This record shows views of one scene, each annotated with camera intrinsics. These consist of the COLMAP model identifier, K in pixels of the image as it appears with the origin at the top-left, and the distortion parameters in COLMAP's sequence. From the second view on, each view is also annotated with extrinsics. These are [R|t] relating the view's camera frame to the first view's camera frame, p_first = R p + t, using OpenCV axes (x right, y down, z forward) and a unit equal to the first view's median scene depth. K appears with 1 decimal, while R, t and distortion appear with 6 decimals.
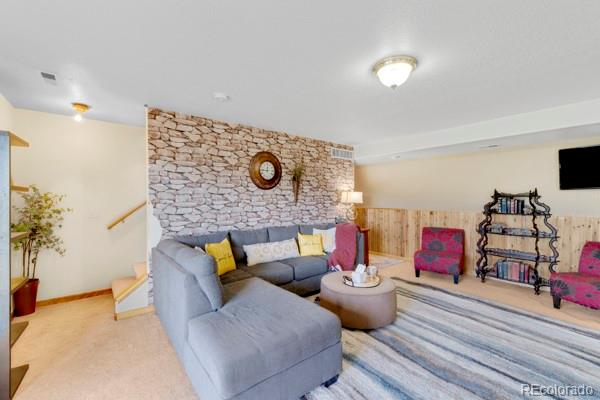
lens RADIAL K [[253.5, 0, 301.9], [0, 253.5, 199.4], [0, 0, 1]] dist [0.005784, 0.000144]
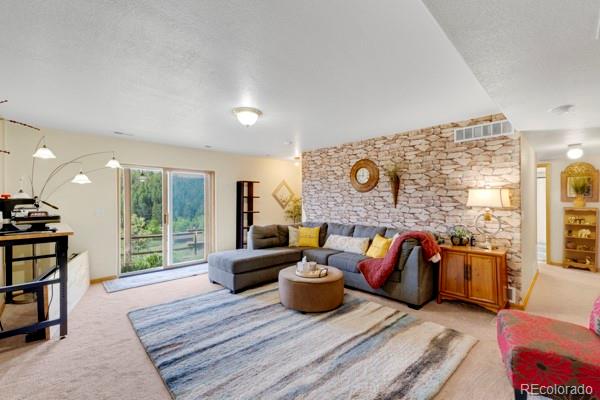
lens RADIAL K [[256.7, 0, 301.9], [0, 256.7, 200.2], [0, 0, 1]] dist [0.016043, 0.000257]
pose [[0.094071, 0.000576, -0.995565, 0.975021], [-0.000648, 1.000000, 0.000517, -0.003145], [0.995565, 0.000597, 0.094071, 0.602290]]
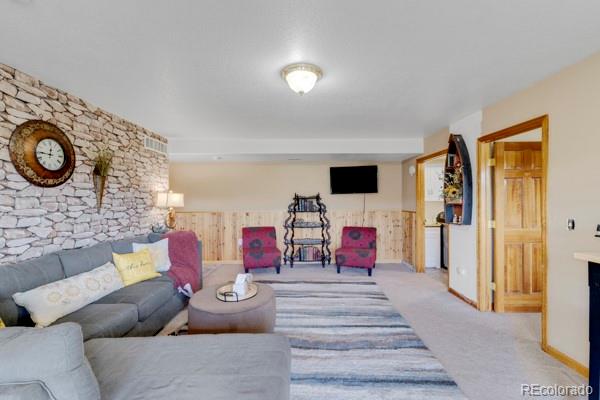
lens RADIAL K [[253.5, 0, 301.9], [0, 253.5, 199.4], [0, 0, 1]] dist [0.005784, 0.000144]
pose [[0.620558, -0.003807, 0.784151, -0.232335], [0.011442, 0.999926, -0.004200, -0.002132], [-0.784077, 0.011578, 0.620556, 0.183541]]
